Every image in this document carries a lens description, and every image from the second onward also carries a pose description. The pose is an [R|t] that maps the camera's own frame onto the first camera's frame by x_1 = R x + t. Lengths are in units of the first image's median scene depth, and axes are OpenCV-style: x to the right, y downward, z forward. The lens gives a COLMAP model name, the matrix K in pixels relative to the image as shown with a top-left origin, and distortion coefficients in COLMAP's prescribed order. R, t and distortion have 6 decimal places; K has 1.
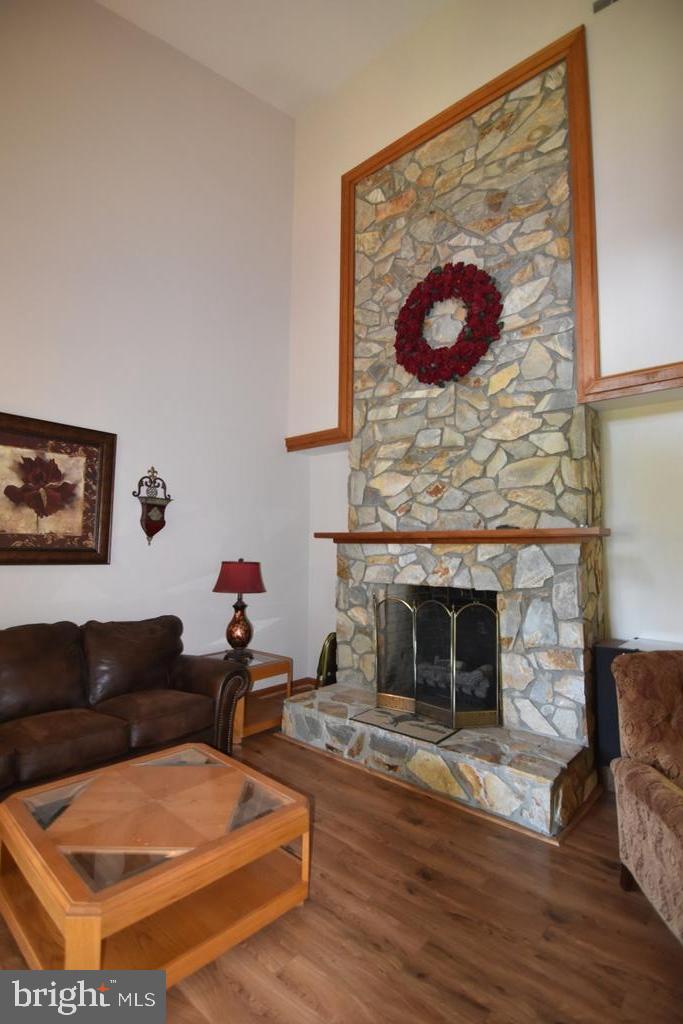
lens RADIAL K [[497.9, 0, 347.2], [0, 497.9, 511.5], [0, 0, 1]] dist [-0.006178, -0.003415]
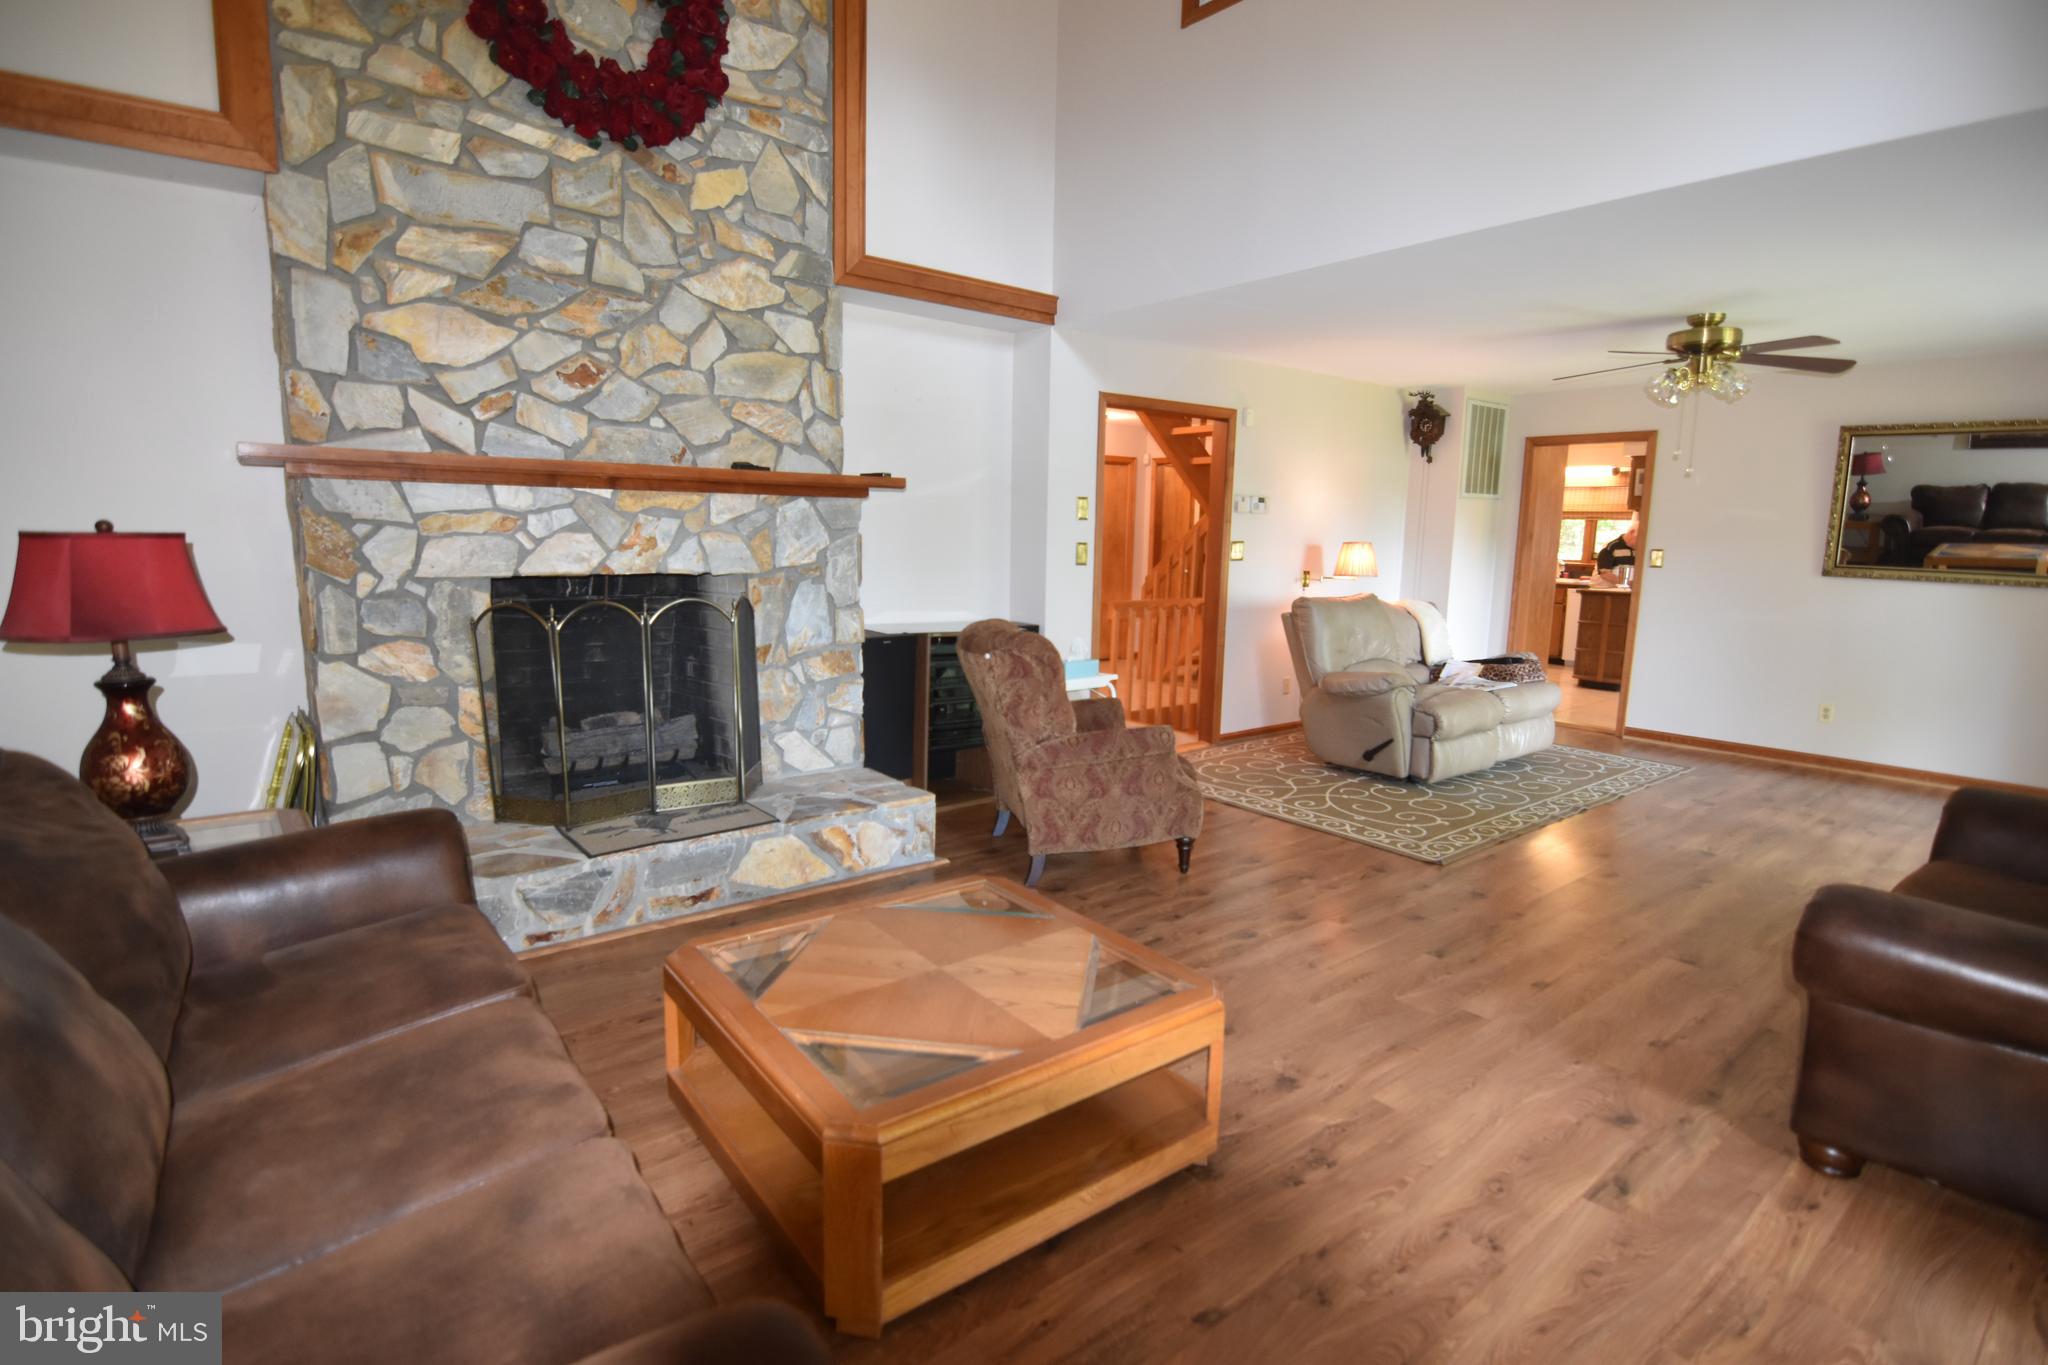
lens RADIAL K [[995.7, 0, 1036.2], [0, 995.7, 686.3], [0, 0, 1]] dist [-0.006178, -0.003415]
pose [[0.164283, -0.164793, 0.972550, -0.777365], [-0.094690, 0.978758, 0.181840, 0.037771], [-0.981858, -0.121964, 0.145189, 0.429565]]
